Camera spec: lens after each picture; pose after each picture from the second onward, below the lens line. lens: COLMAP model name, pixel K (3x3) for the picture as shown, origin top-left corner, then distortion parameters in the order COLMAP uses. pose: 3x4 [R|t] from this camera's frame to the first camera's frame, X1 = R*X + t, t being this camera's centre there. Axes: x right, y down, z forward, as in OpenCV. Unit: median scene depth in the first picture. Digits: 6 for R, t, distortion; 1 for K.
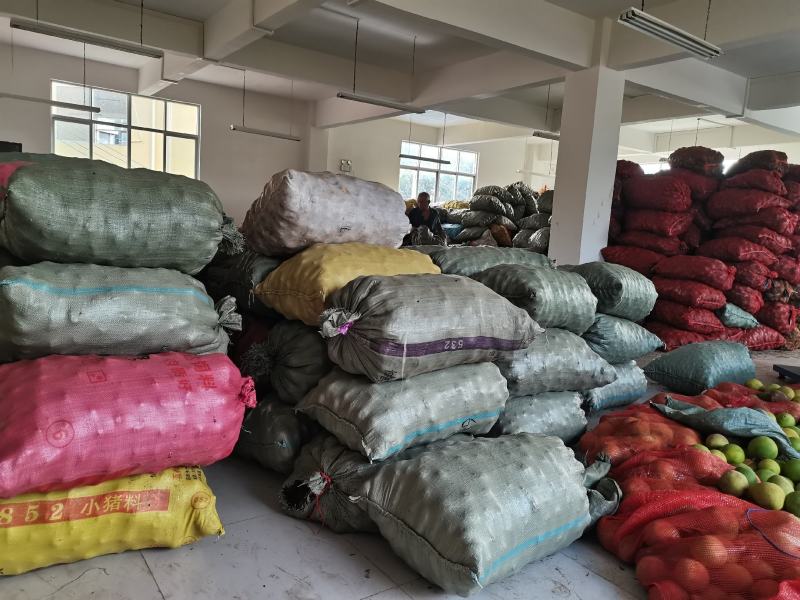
lens RADIAL K [[614.0, 0, 400.0], [0, 614.0, 300.0], [0, 0, 1]] dist [0.007637, -0.006673]
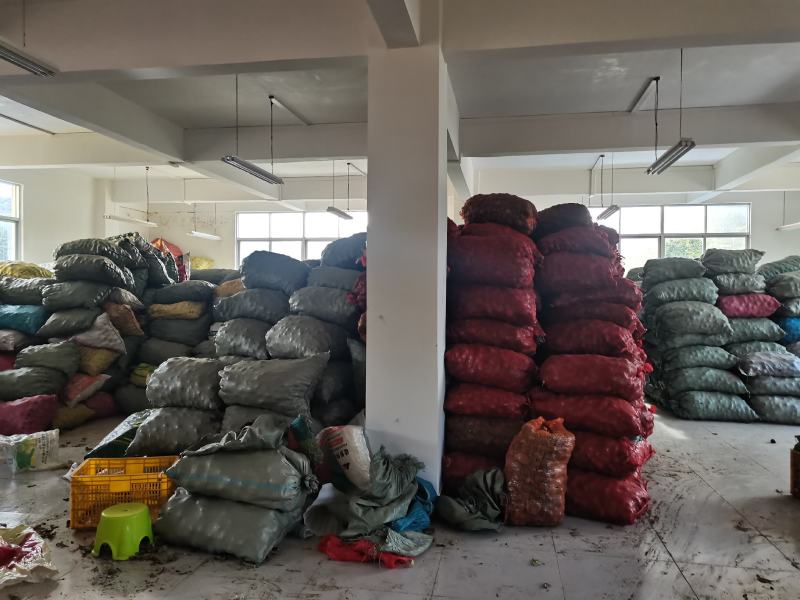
lens RADIAL K [[614.0, 0, 400.0], [0, 614.0, 300.0], [0, 0, 1]] dist [0.007637, -0.006673]
pose [[0.701639, -0.065431, 0.709522, -0.073947], [0.117404, 0.992781, -0.024547, -0.077488], [-0.702794, 0.100523, 0.704255, 0.374151]]
